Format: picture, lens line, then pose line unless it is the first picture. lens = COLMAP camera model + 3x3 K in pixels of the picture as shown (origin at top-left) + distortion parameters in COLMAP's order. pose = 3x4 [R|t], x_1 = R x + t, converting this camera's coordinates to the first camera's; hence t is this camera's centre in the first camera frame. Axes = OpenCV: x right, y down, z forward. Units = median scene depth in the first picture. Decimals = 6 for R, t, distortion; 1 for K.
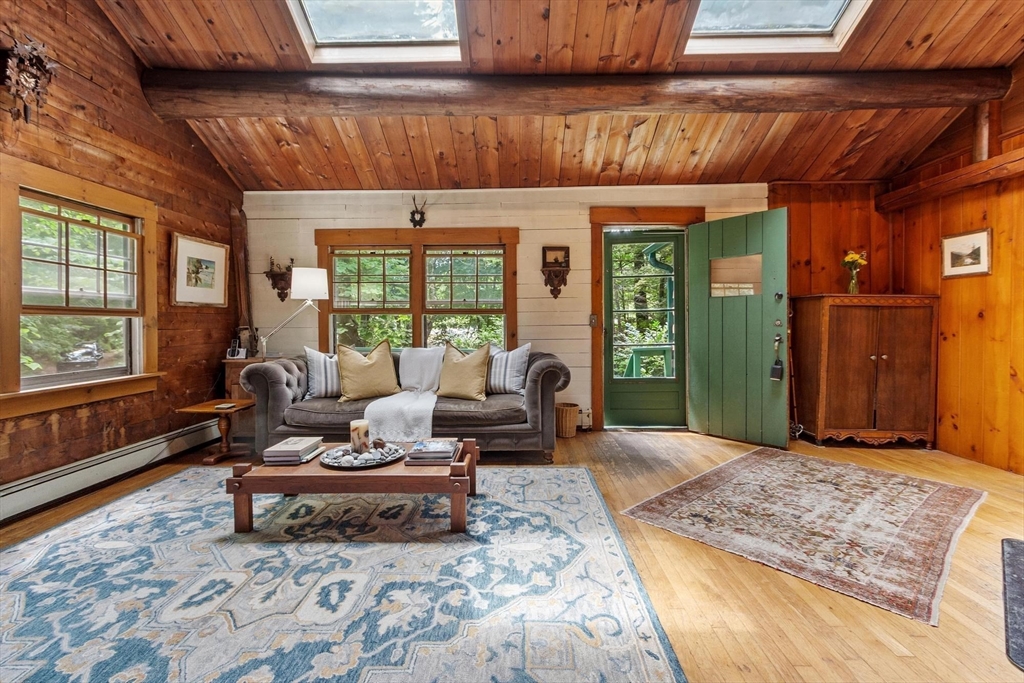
lens RADIAL K [[454.6, 0, 501.8], [0, 454.6, 331.1], [0, 0, 1]] dist [0.004611, -0.000042]
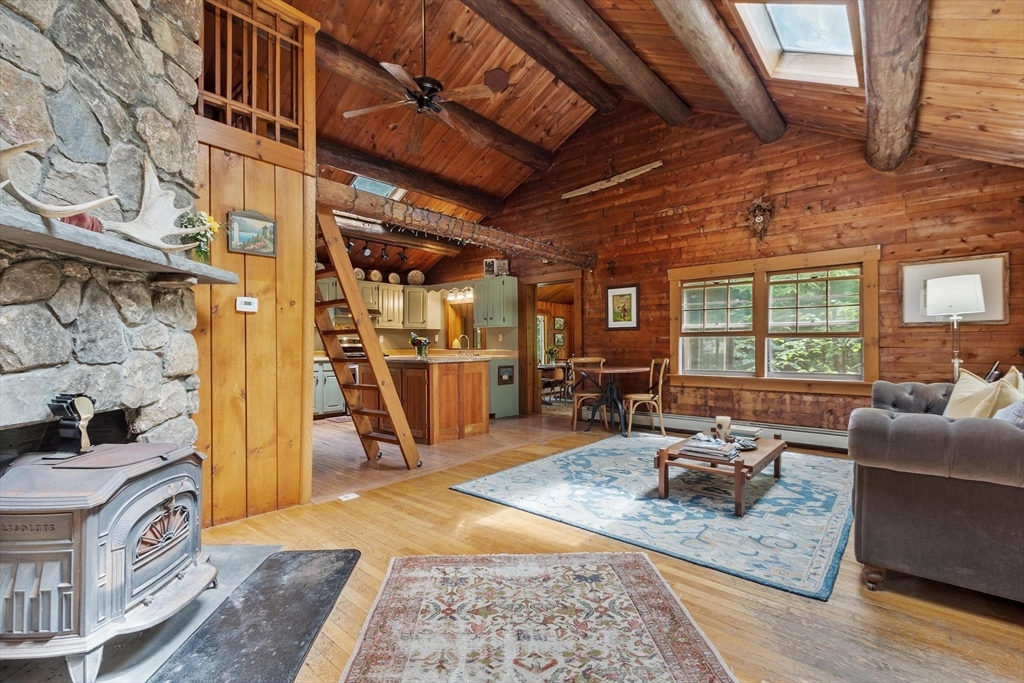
lens RADIAL K [[454.6, 0, 505.4], [0, 454.6, 341.1], [0, 0, 1]] dist [0.004611, -0.000042]
pose [[-0.632038, 0.001820, -0.774935, 1.202997], [-0.006218, 0.999953, 0.007419, -0.033552], [0.774912, 0.009507, -0.631997, 1.426567]]
